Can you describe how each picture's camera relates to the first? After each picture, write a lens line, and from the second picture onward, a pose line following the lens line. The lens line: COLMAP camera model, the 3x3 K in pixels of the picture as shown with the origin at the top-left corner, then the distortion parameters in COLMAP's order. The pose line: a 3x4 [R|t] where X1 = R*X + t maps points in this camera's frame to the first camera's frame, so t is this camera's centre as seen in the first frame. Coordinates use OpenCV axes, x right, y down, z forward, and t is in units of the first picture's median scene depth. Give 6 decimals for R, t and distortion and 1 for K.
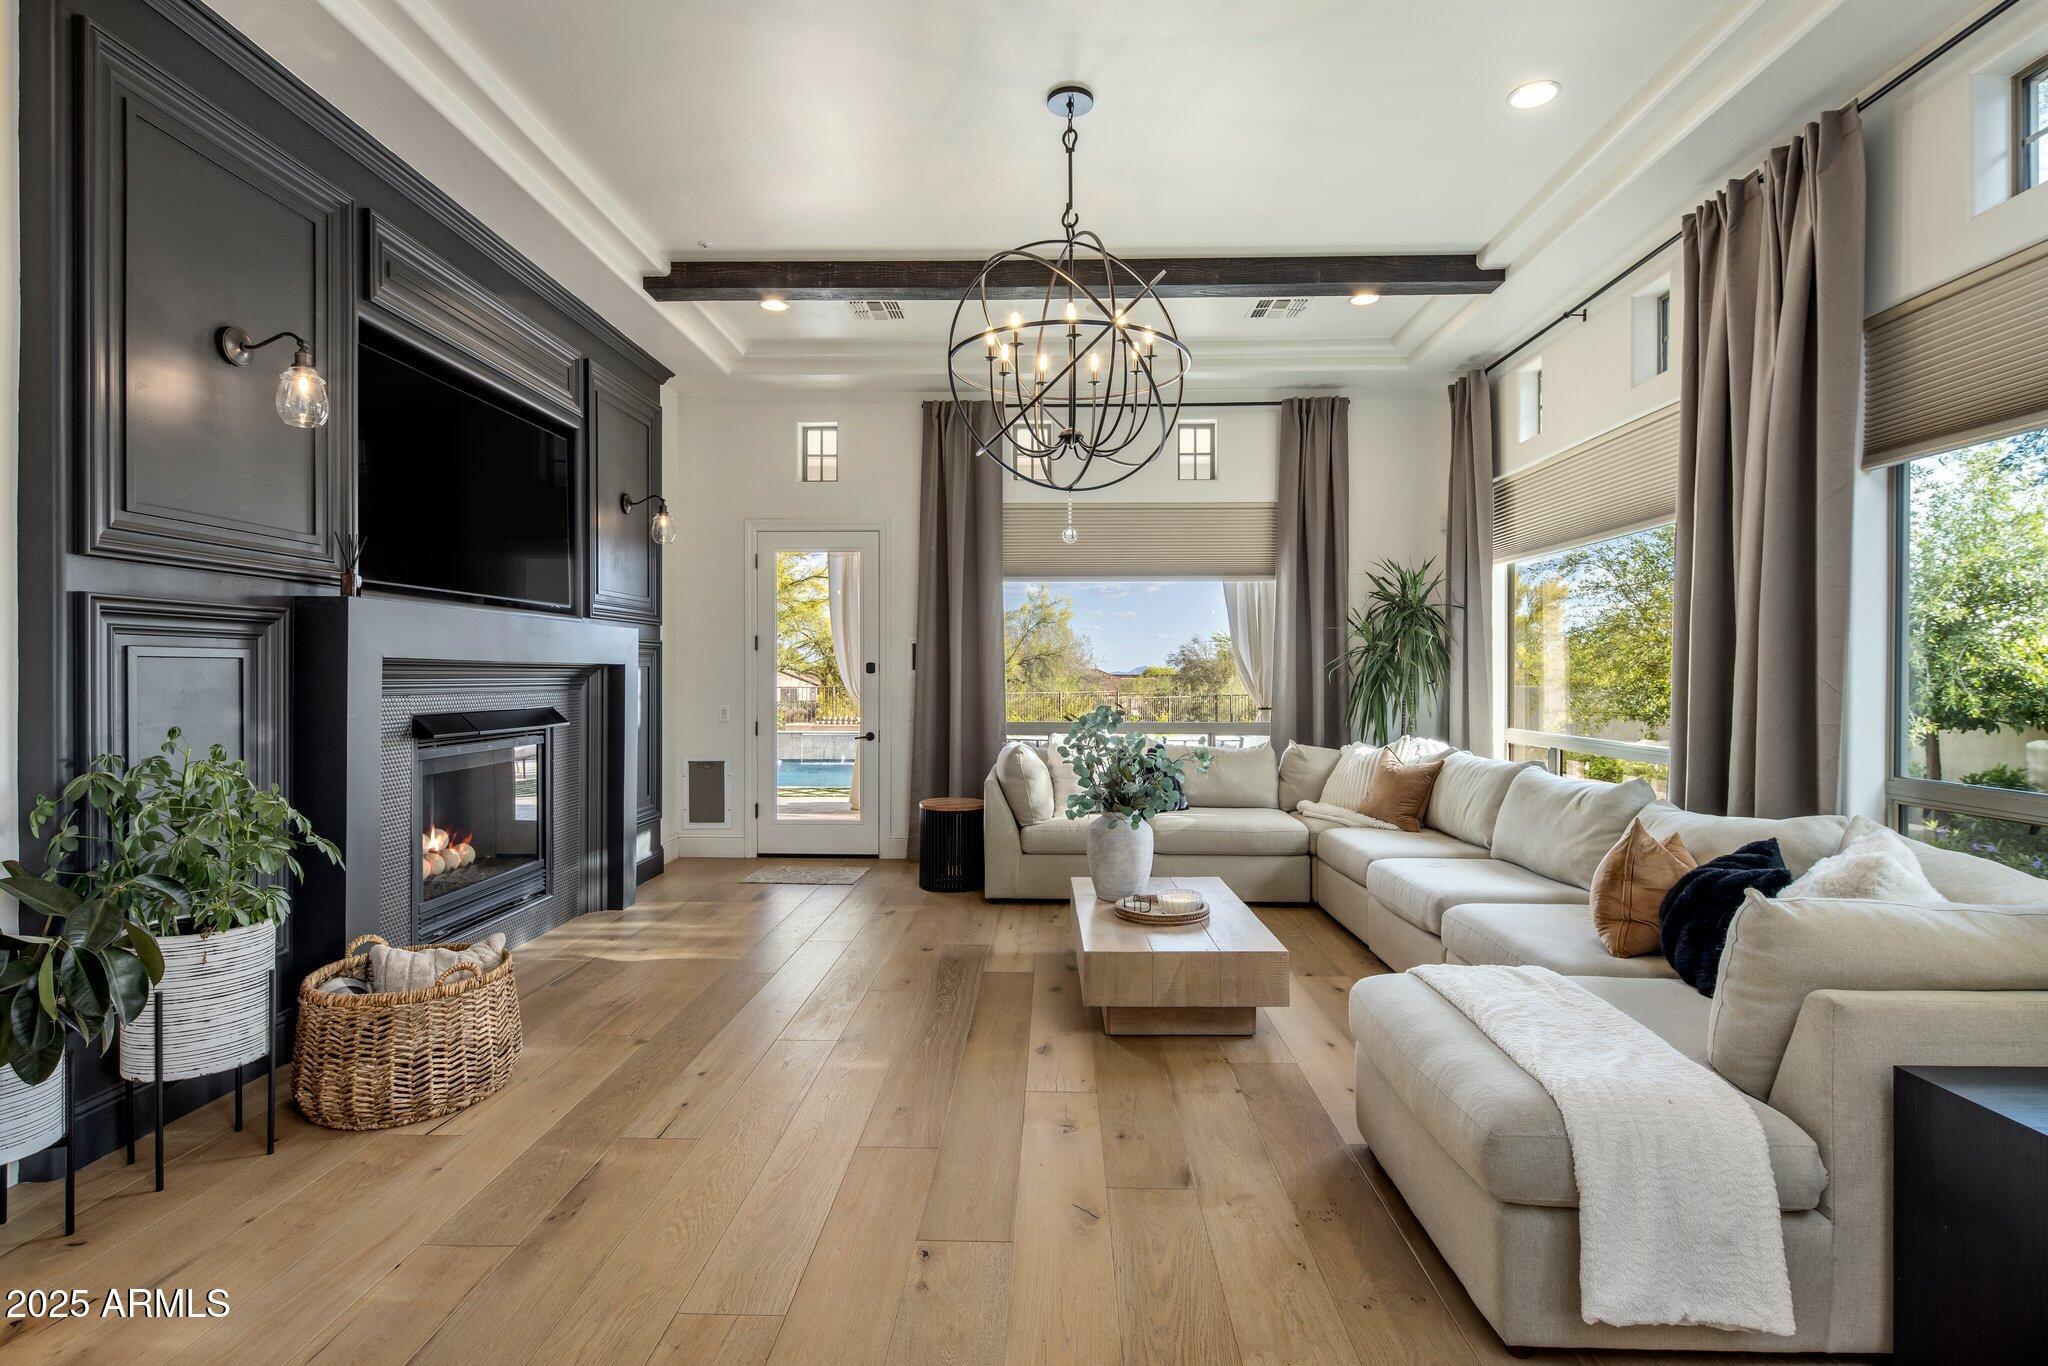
lens RADIAL K [[981.1, 0, 1024.0], [0, 981.1, 683.0], [0, 0, 1]] dist [0.003234, -0.001793]
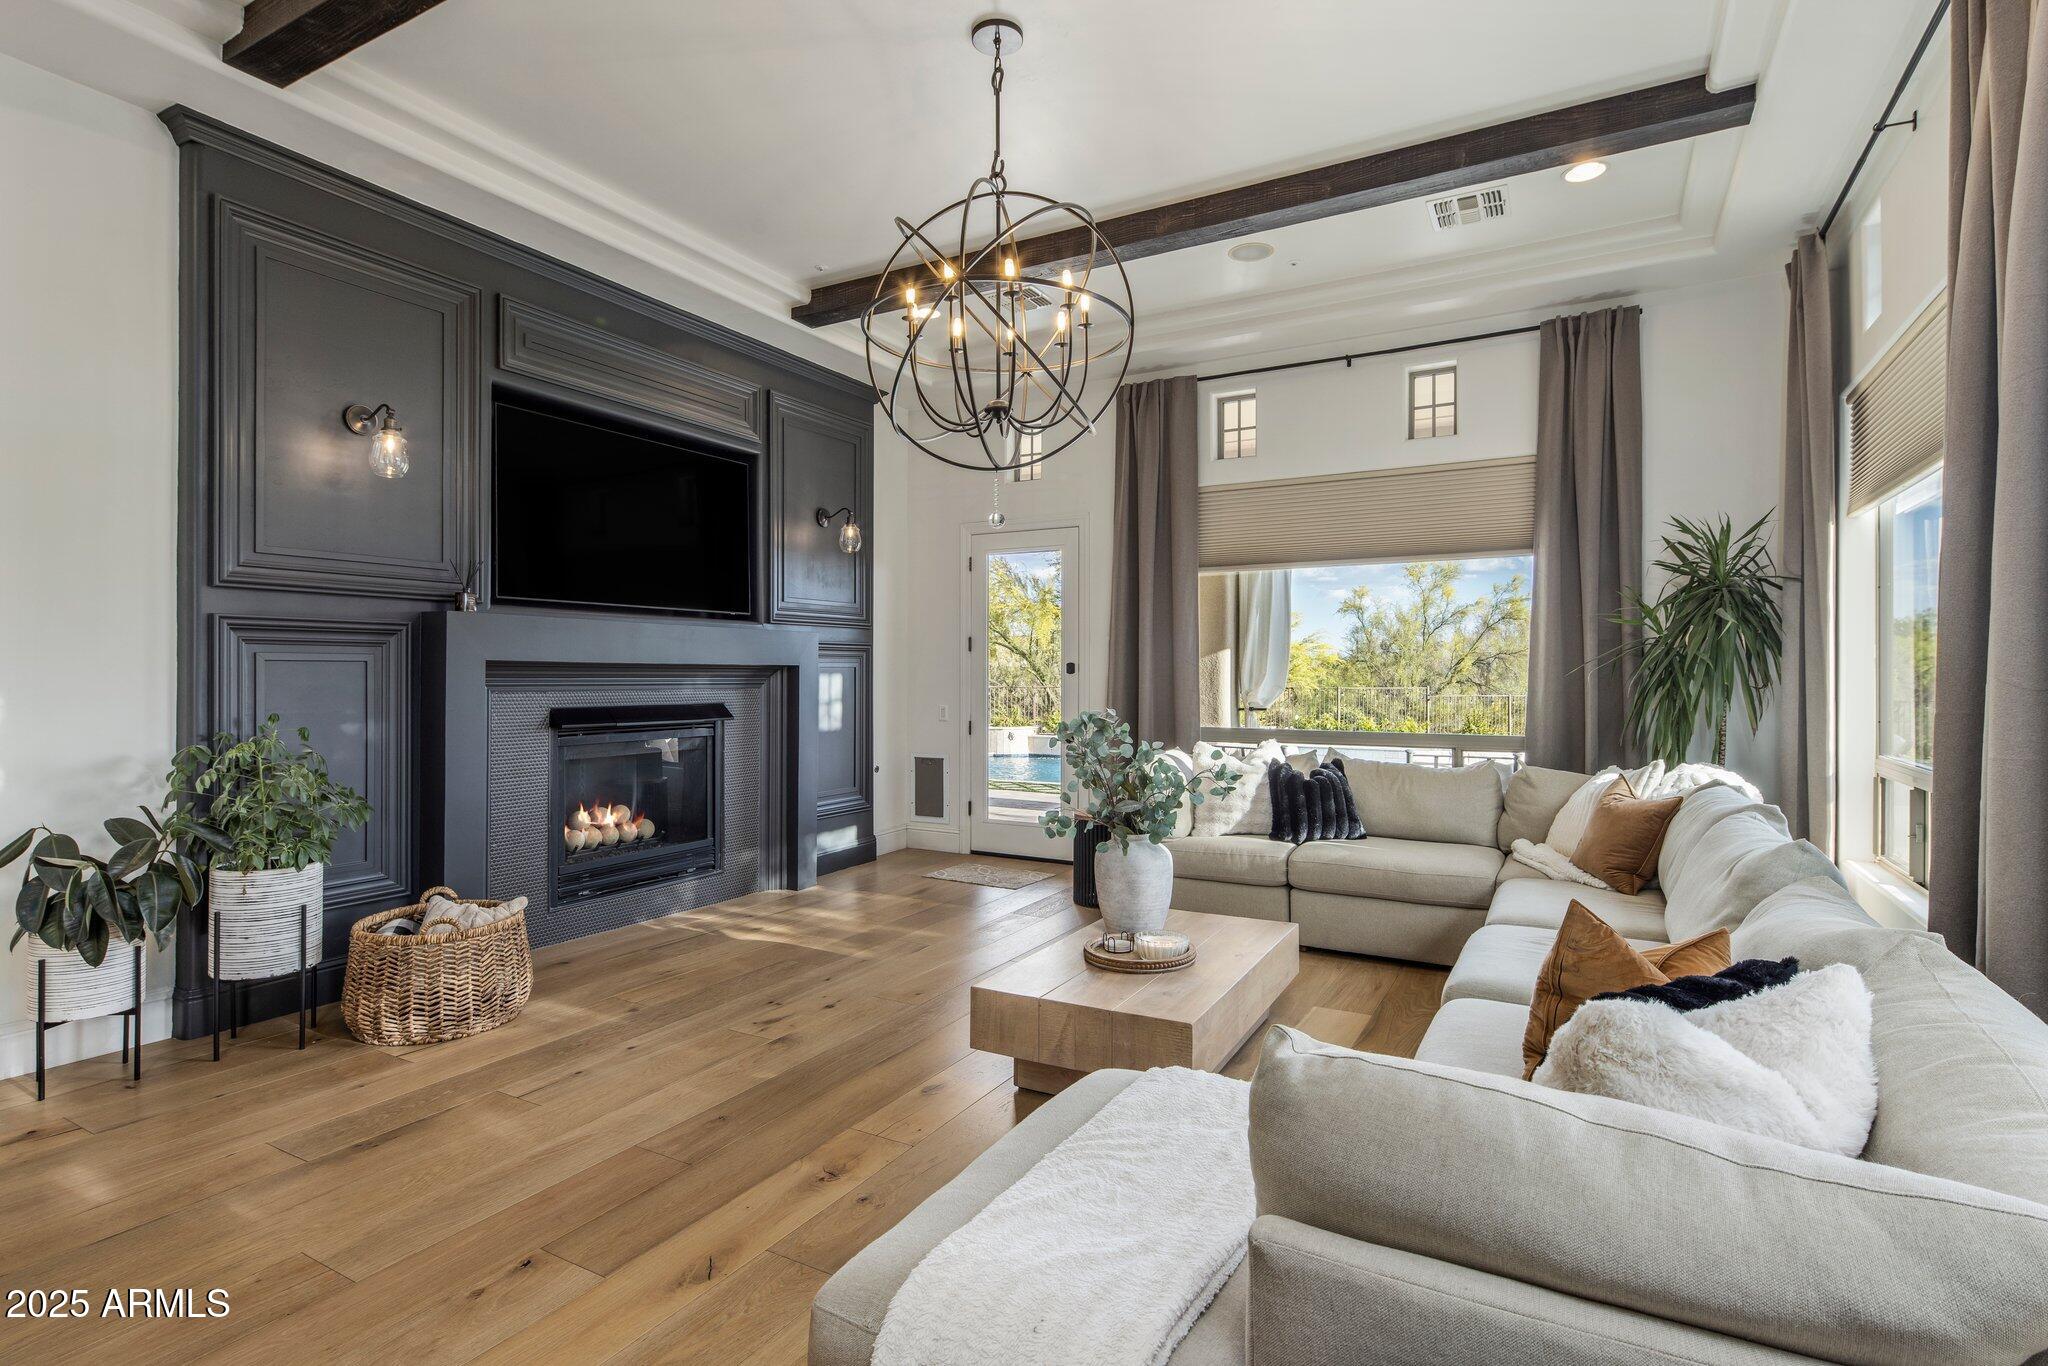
lens RADIAL K [[993.1, 0, 1025.9], [0, 993.1, 675.5], [0, 0, 1]] dist [0.004097, -0.000472]
pose [[0.886924, 0.001215, -0.461914, 0.344089], [-0.005232, 0.999959, -0.007415, -0.000829], [0.461886, 0.008993, 0.886894, 0.146883]]
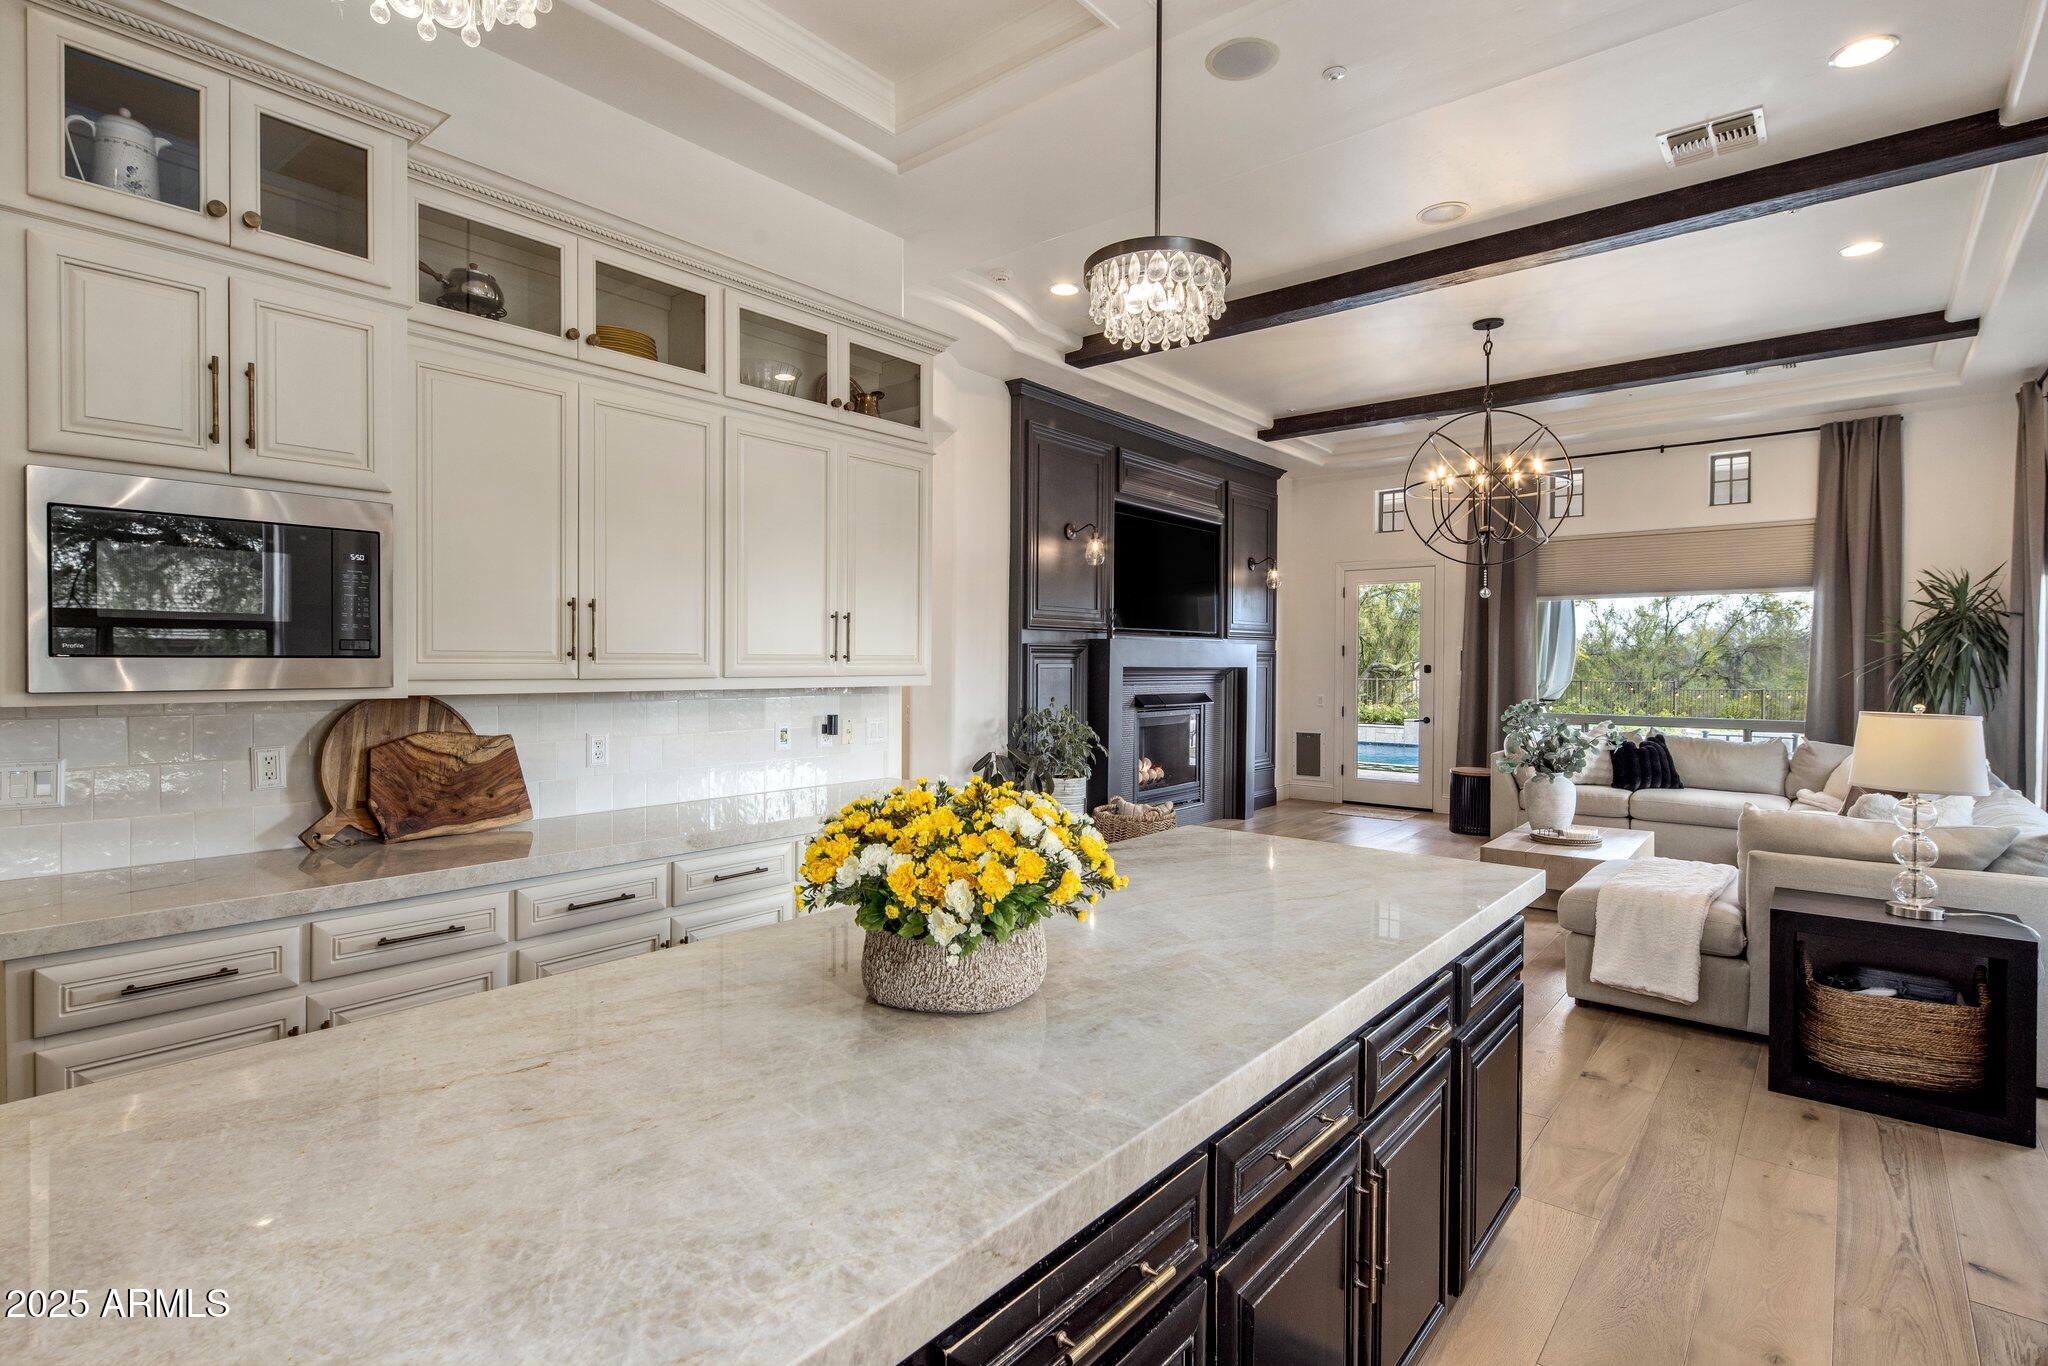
lens RADIAL K [[977.0, 0, 1025.2], [0, 977.0, 675.7], [0, 0, 1]] dist [-0.001368, -0.001529]
pose [[0.786712, 0.010651, -0.617228, 0.310398], [-0.009402, 0.999942, 0.005272, -0.010933], [0.617248, 0.001656, 0.786767, -0.509459]]
